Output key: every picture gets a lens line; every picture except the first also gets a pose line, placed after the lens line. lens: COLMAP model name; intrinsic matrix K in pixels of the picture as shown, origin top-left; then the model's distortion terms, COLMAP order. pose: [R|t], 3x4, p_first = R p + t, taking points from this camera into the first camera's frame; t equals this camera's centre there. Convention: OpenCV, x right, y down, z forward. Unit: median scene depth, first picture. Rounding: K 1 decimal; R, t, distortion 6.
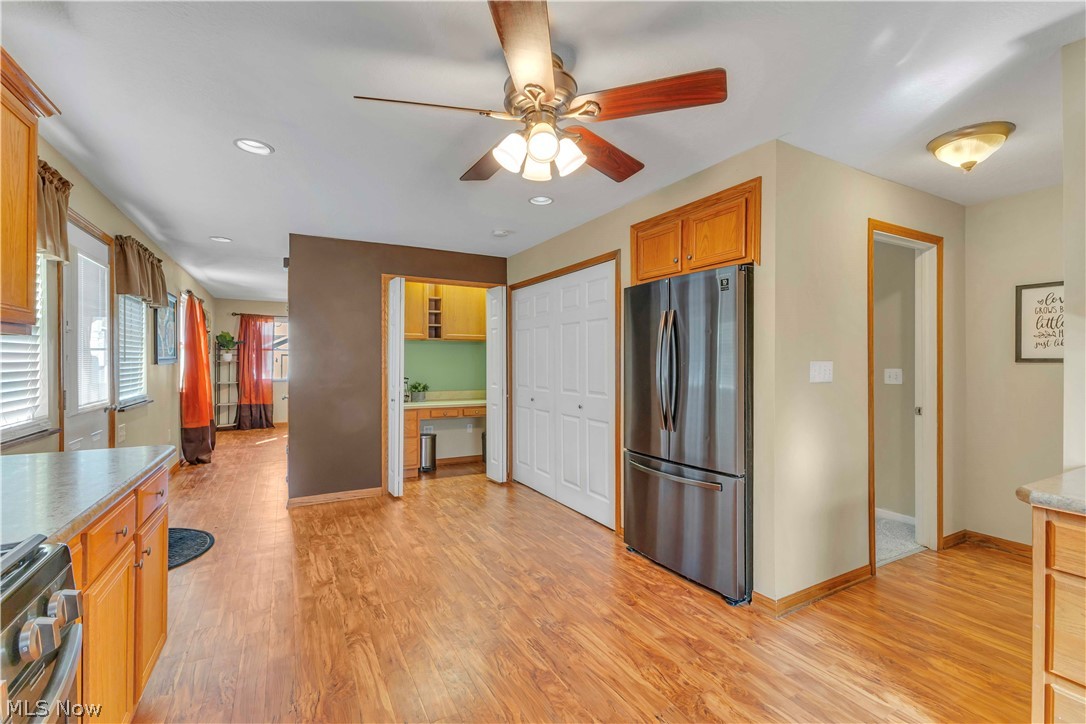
lens RADIAL K [[467.9, 0, 538.2], [0, 467.9, 358.4], [0, 0, 1]] dist [0.010434, -0.001276]
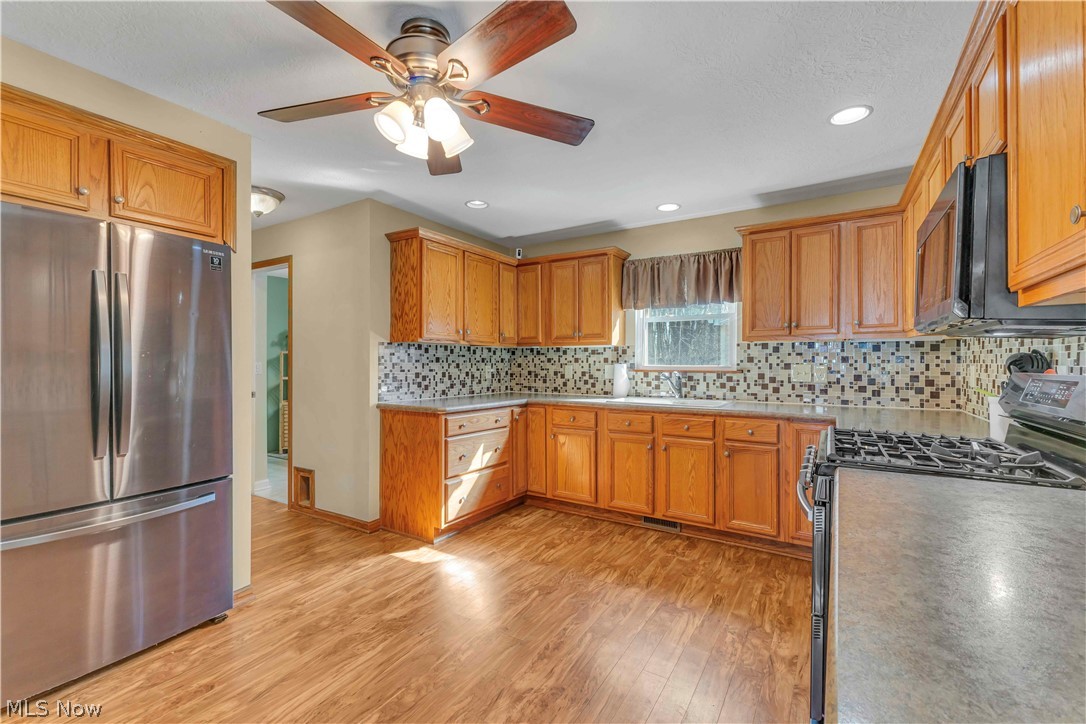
lens RADIAL K [[467.9, 0, 550.4], [0, 467.9, 360.7], [0, 0, 1]] dist [0.010434, -0.001276]
pose [[-0.506434, -0.000267, 0.862279, -0.411726], [-0.007083, 0.999968, -0.003850, 0.014802], [-0.862249, -0.008058, -0.506420, 0.553006]]
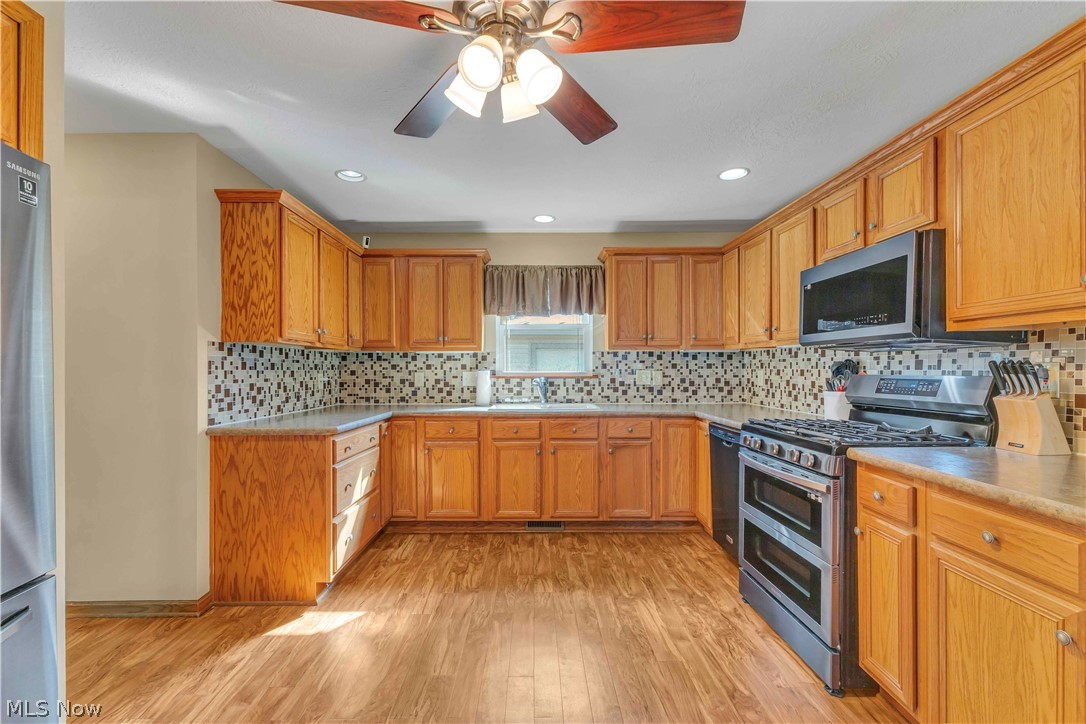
lens RADIAL K [[467.9, 0, 538.1], [0, 467.9, 368.2], [0, 0, 1]] dist [0.010434, -0.001276]
pose [[-0.886647, 0.000470, 0.462447, -0.177521], [-0.002108, 0.999985, -0.005057, 0.016552], [-0.462443, -0.005458, -0.886632, 0.725402]]
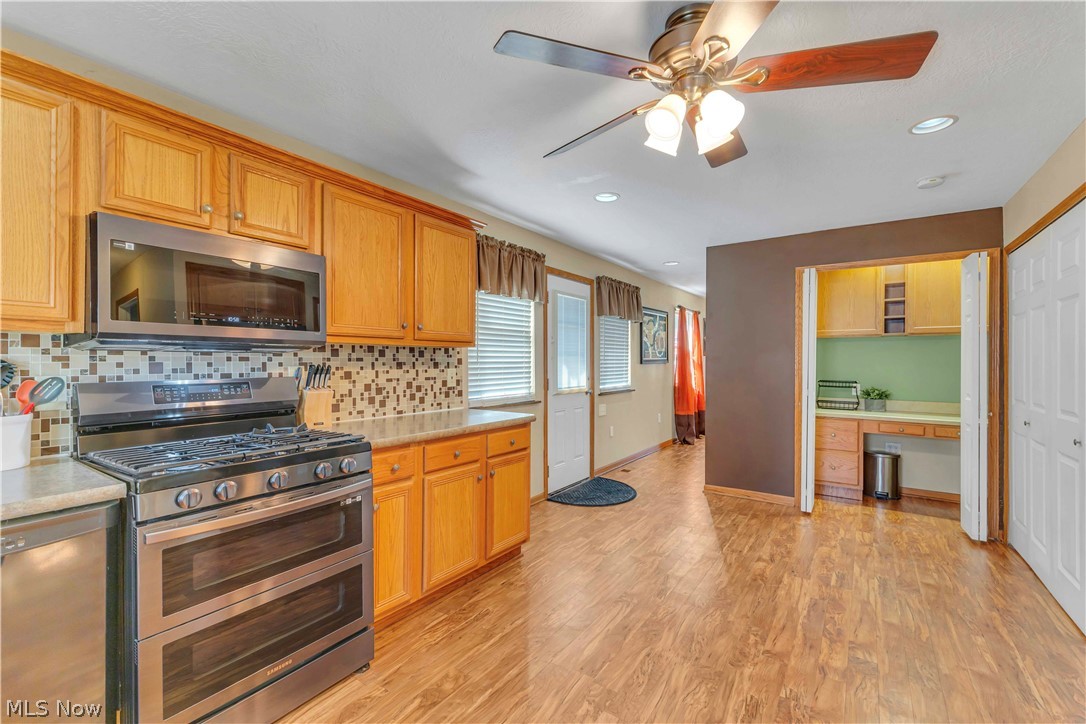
lens RADIAL K [[467.9, 0, 550.3], [0, 467.9, 359.6], [0, 0, 1]] dist [0.010434, -0.001276]
pose [[0.460249, -0.001201, -0.887789, 0.293269], [0.002197, 0.999998, -0.000214, 0.001174], [0.887787, -0.001852, 0.460250, 0.158950]]
